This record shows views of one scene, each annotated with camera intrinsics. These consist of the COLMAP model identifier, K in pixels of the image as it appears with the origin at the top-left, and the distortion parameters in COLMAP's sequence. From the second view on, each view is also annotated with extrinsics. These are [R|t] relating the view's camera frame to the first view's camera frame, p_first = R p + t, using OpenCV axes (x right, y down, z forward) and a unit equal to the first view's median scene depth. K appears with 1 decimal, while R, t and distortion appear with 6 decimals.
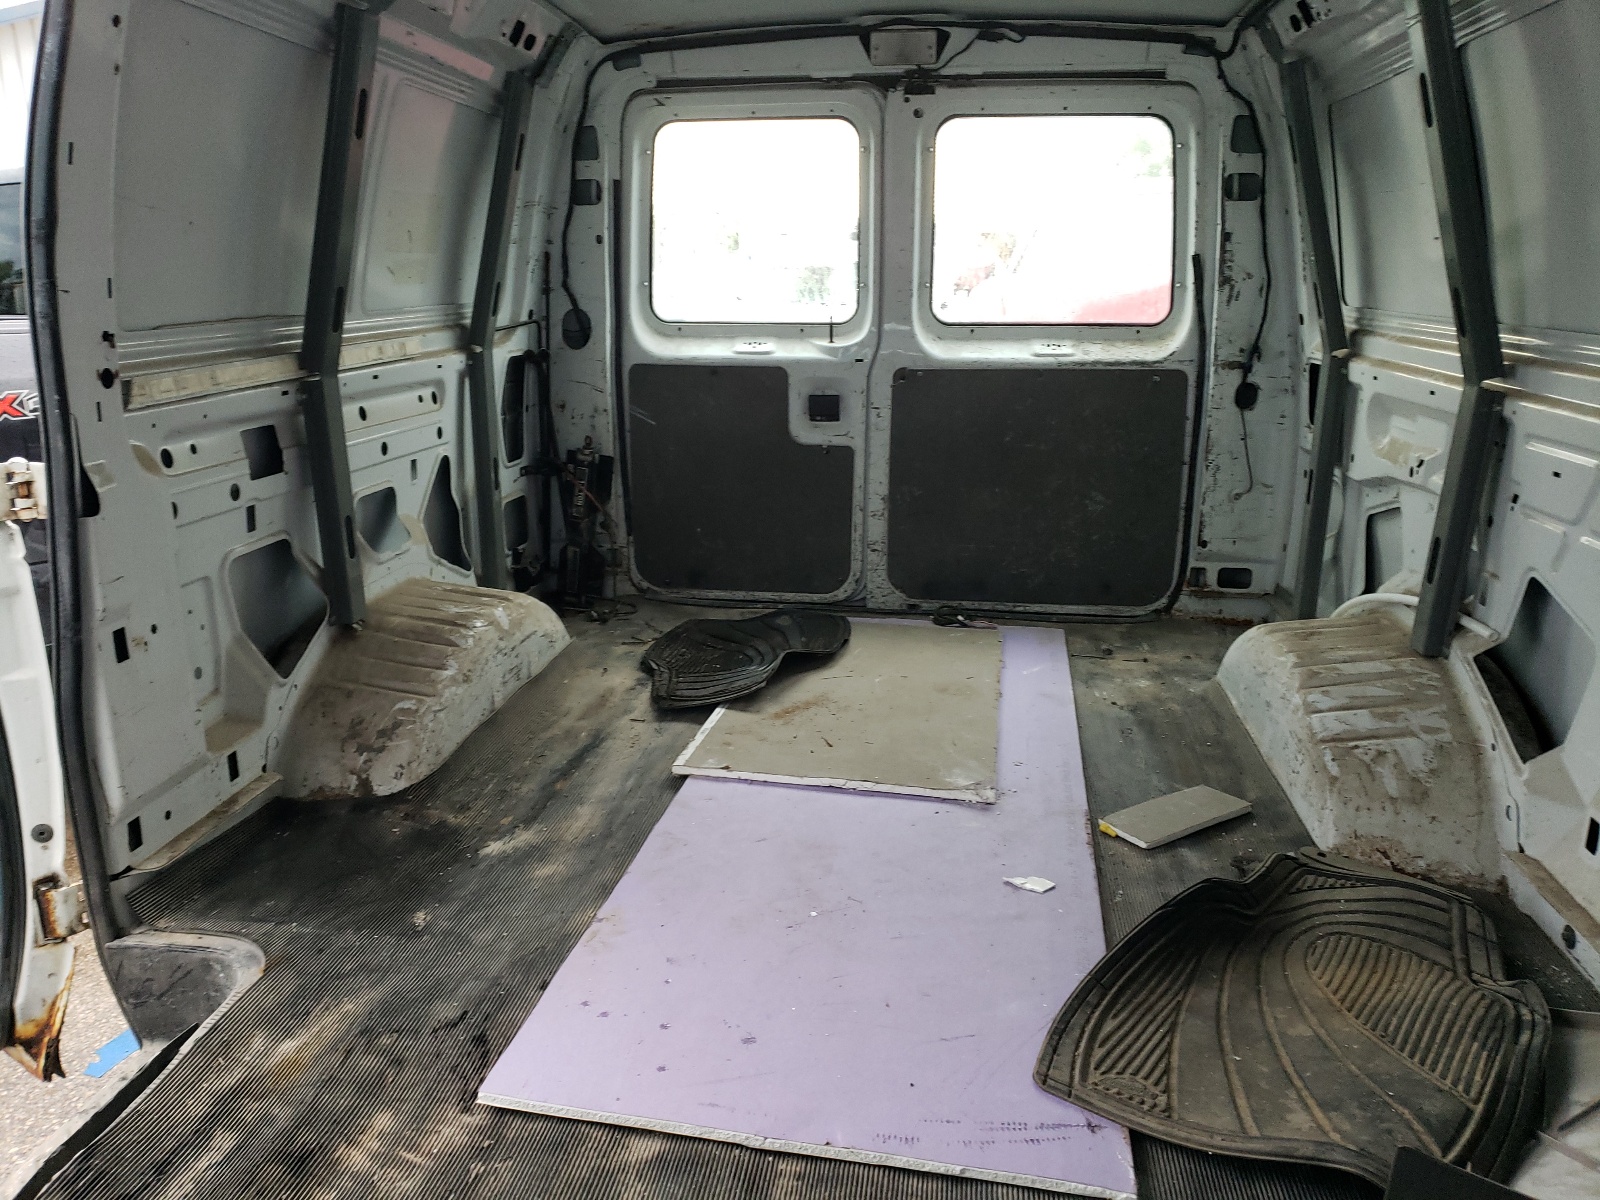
lens RADIAL K [[1210.2, 0, 800.0], [0, 1210.2, 600.0], [0, 0, 1]] dist [0.151926, -0.315056]
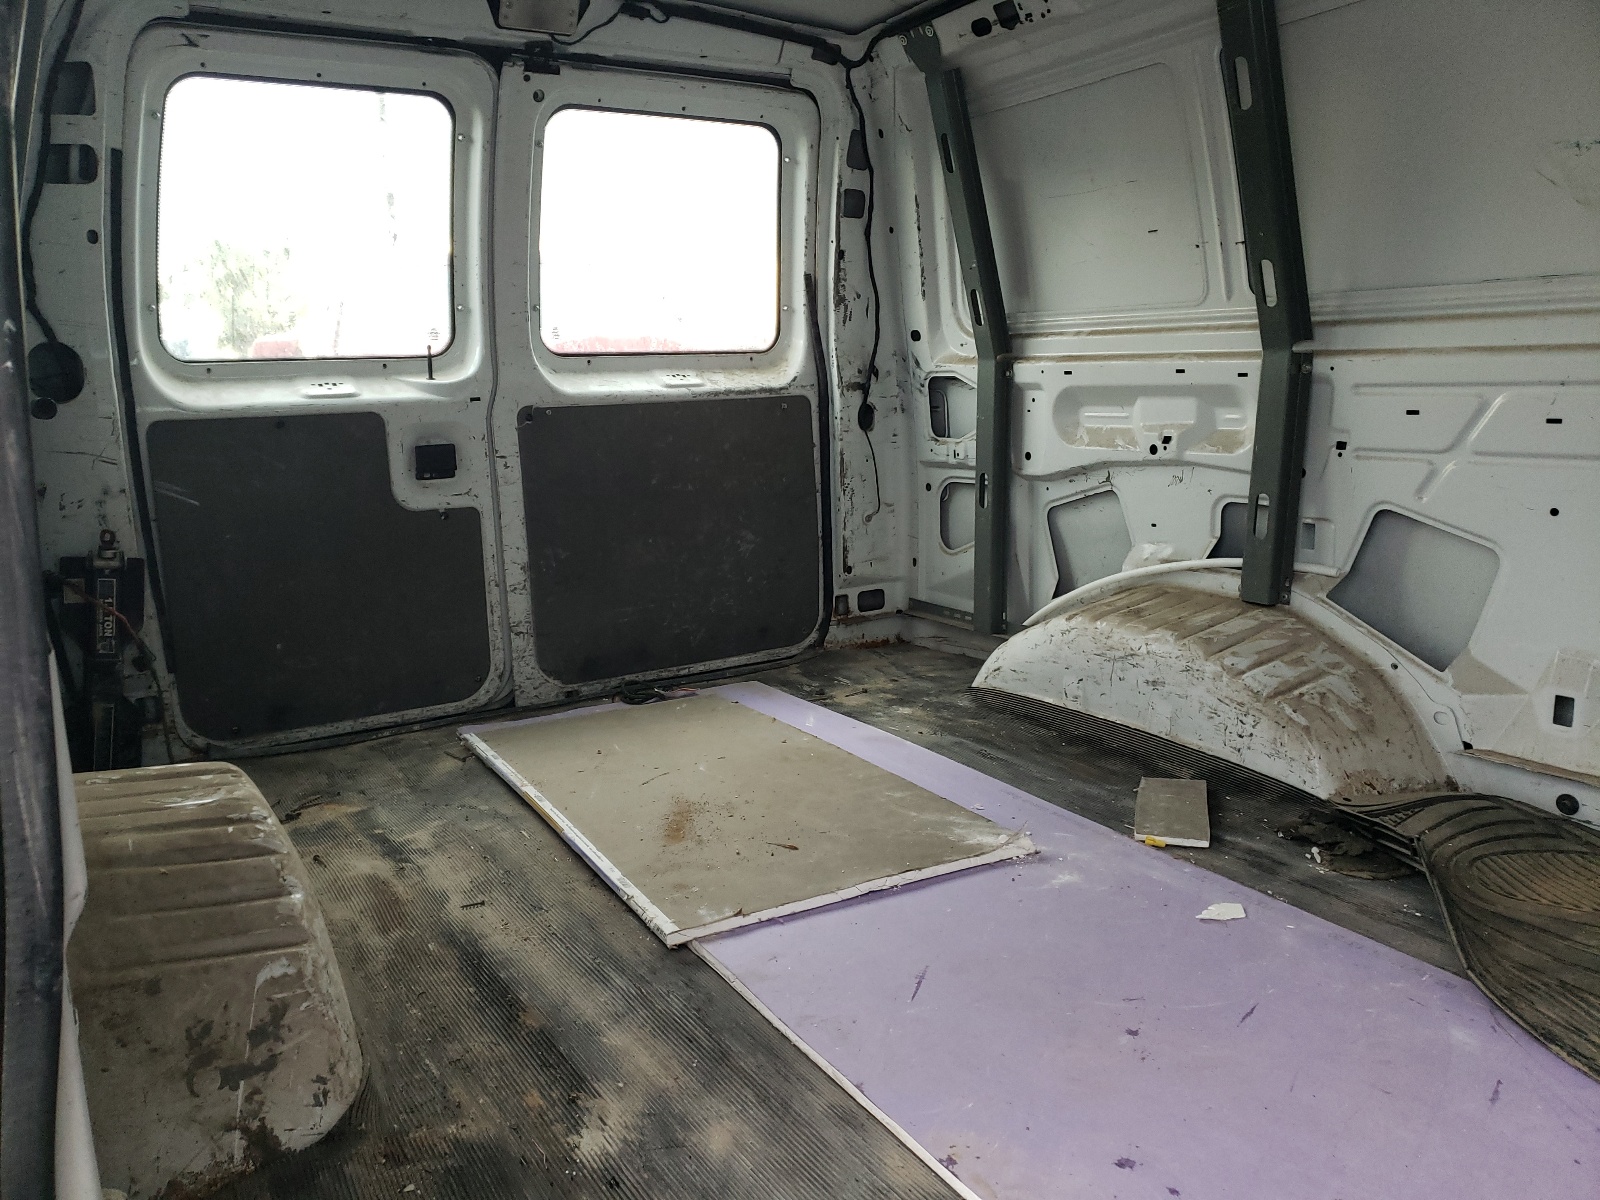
lens RADIAL K [[1202.3, 0, 801.3], [0, 1202.3, 612.7], [0, 0, 1]] dist [0.013607, -0.000365]
pose [[0.778794, -0.152362, 0.608494, -0.296775], [0.195506, 0.980691, -0.004666, -0.015369], [-0.596034, 0.122598, 0.793545, 0.276931]]
